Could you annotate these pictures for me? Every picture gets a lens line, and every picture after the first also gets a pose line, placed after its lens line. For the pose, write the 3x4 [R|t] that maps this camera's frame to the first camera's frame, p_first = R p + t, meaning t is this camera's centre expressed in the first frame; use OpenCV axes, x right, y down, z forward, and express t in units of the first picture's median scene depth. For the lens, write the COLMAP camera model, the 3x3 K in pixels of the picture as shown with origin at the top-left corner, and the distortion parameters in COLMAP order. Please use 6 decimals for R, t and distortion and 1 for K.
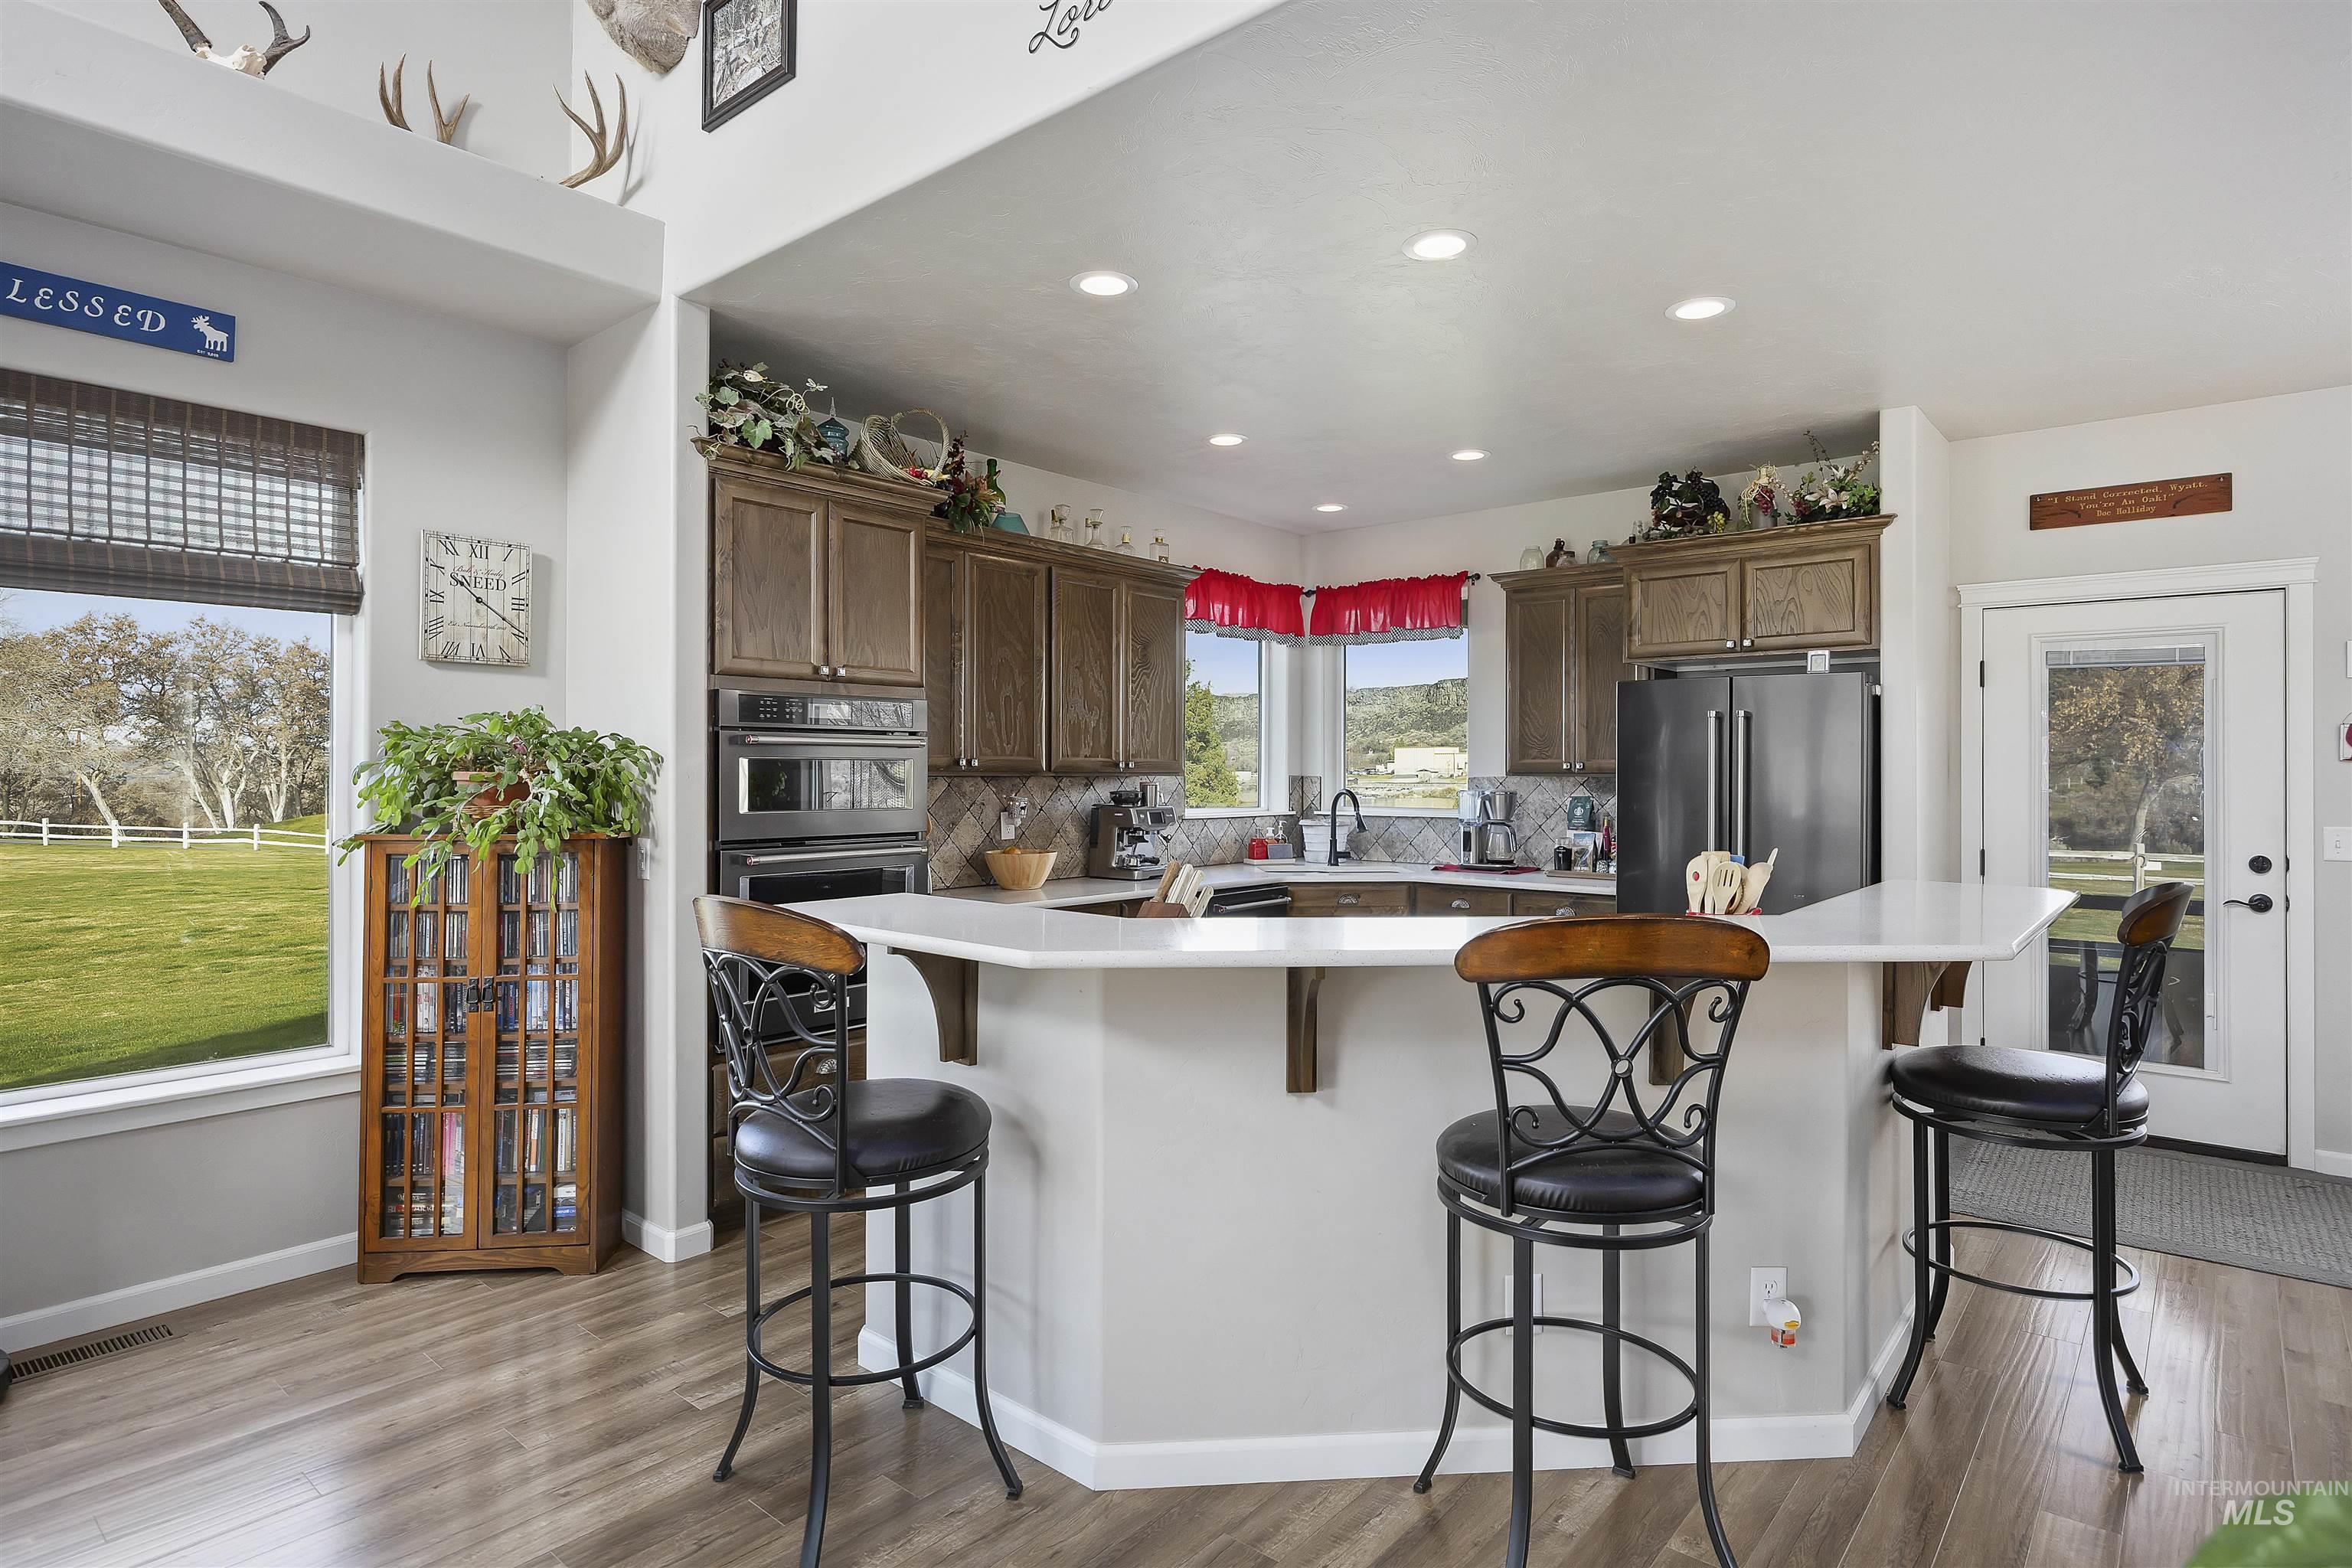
lens RADIAL K [[1231.1, 0, 1178.6], [0, 1231.1, 763.6], [0, 0, 1]] dist [-0.005153, -0.003115]
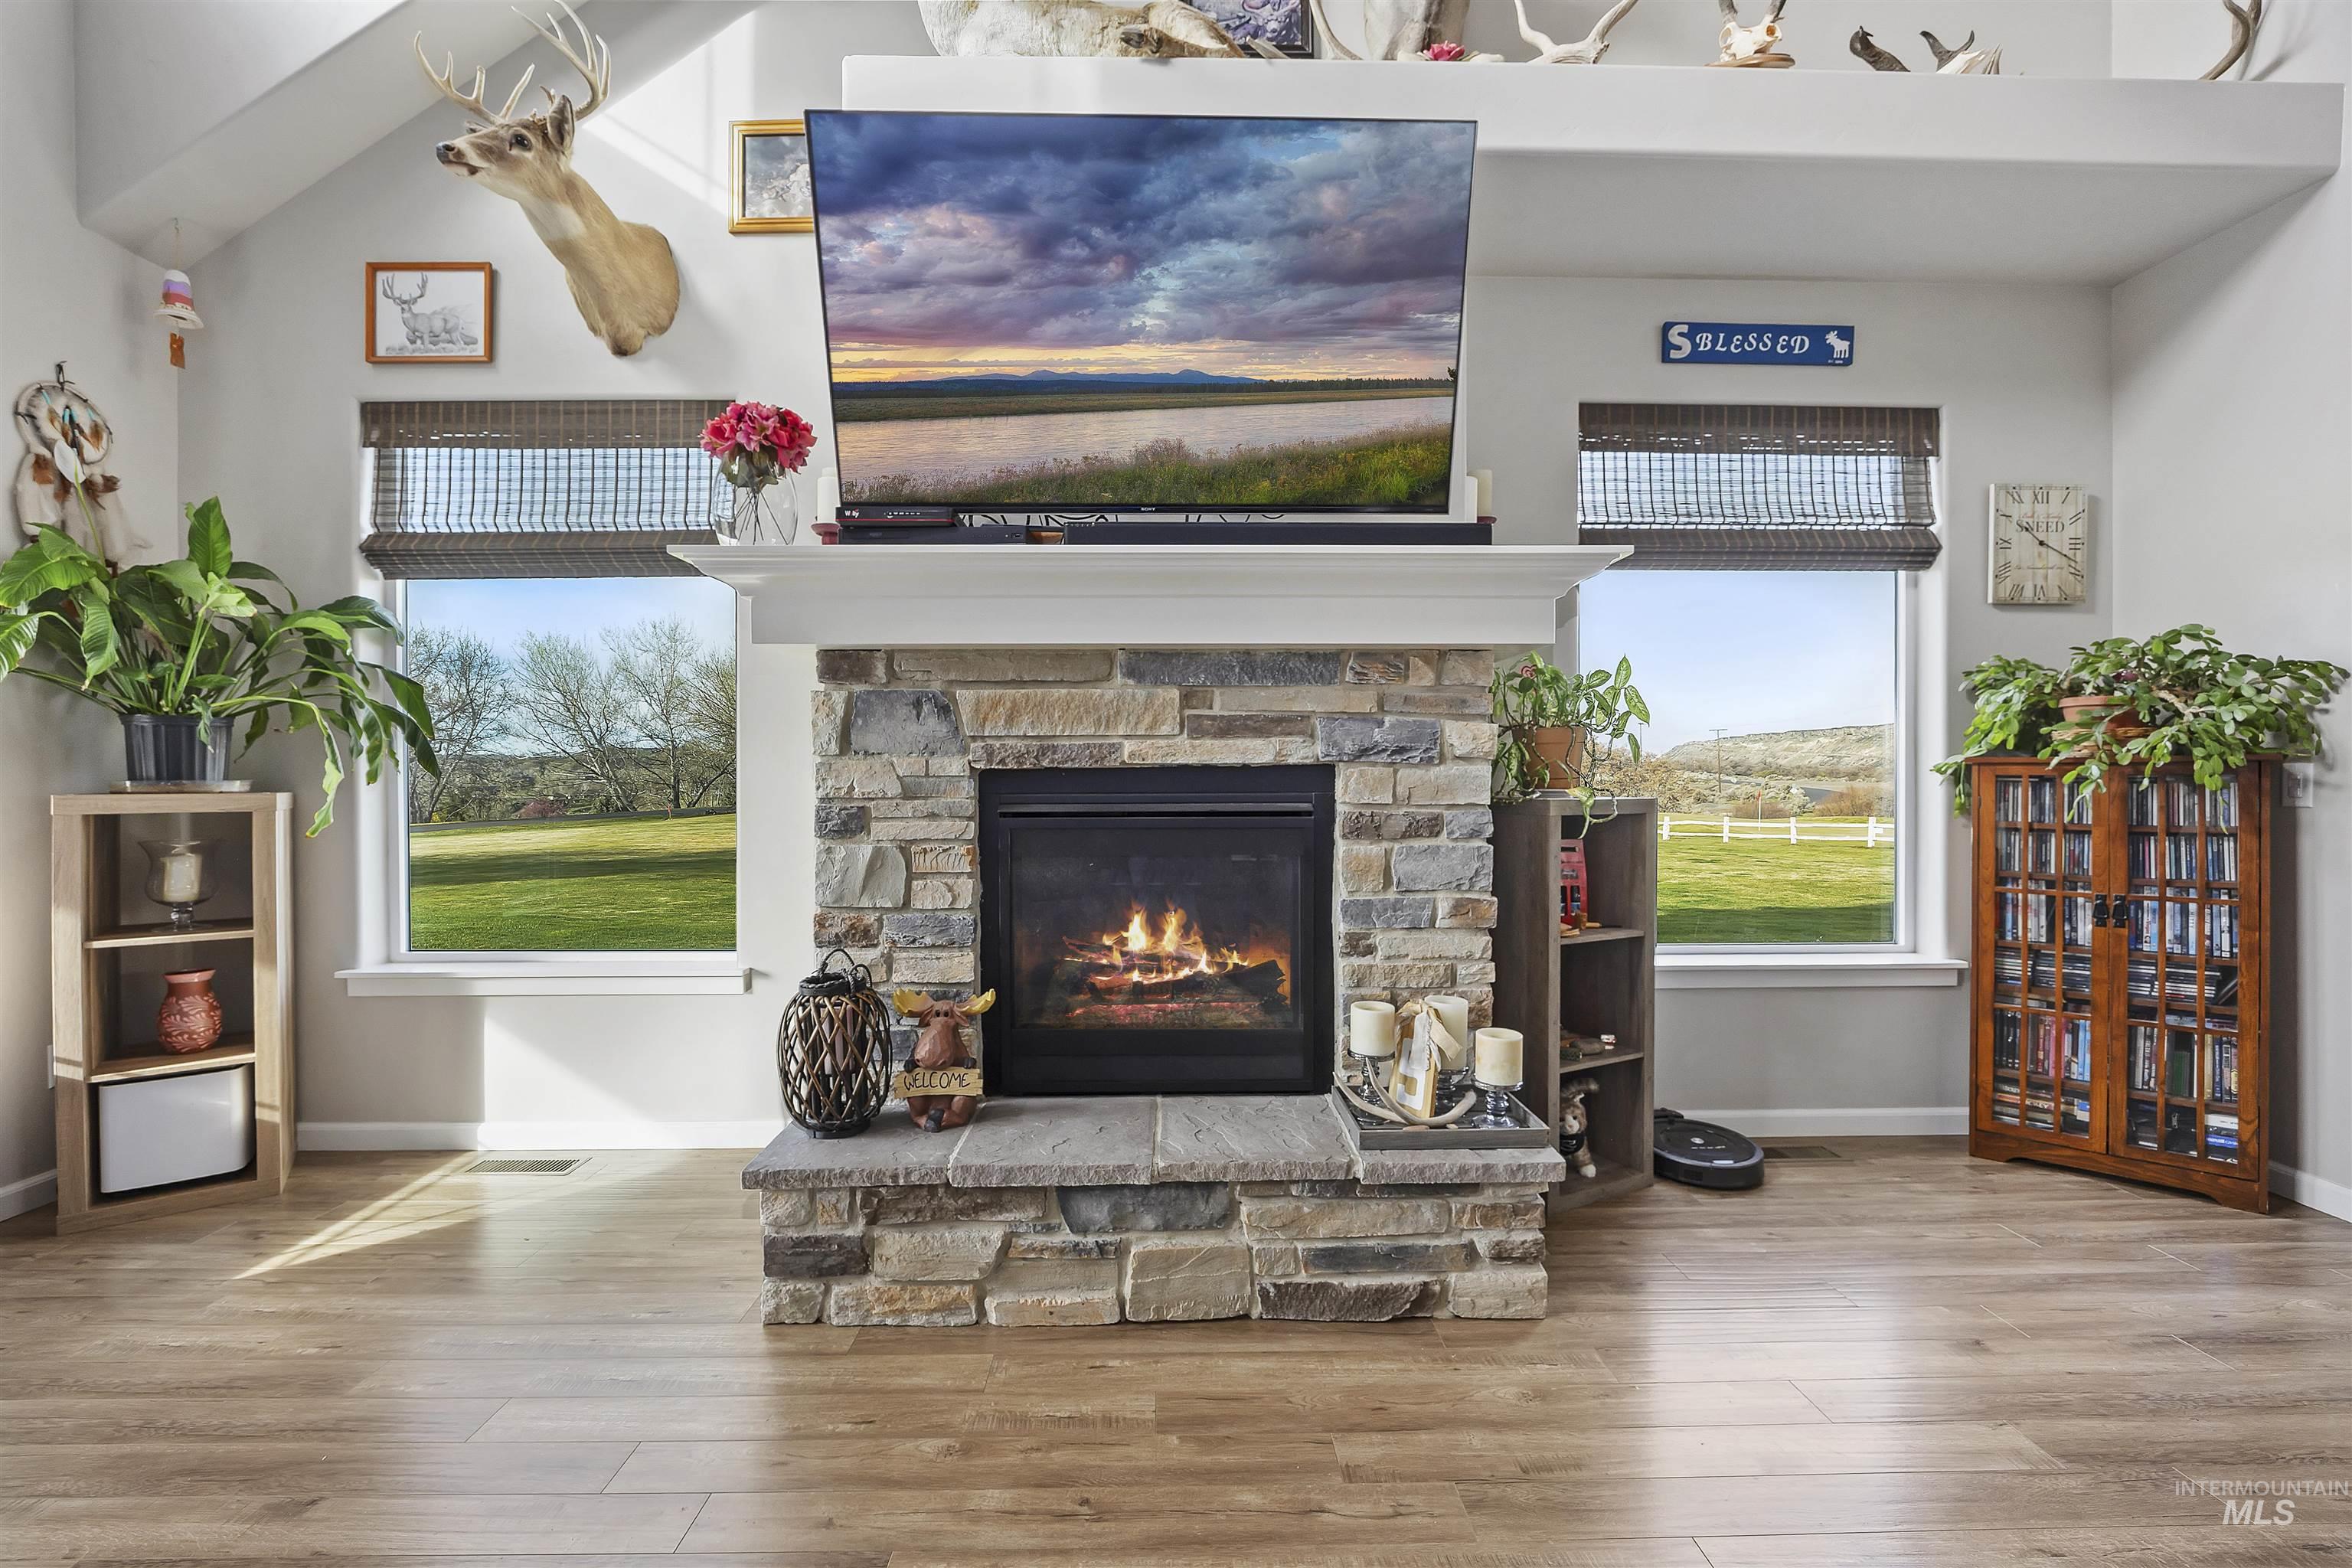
lens RADIAL K [[978.1, 0, 1176.0], [0, 978.1, 784.0], [0, 0, 1]] dist [-0.009756, -0.000027]
pose [[0.661593, 0.002776, -0.749858, -0.360157], [0.007767, 0.999914, 0.010554, 0.049985], [0.749823, -0.012806, 0.661514, -0.098015]]
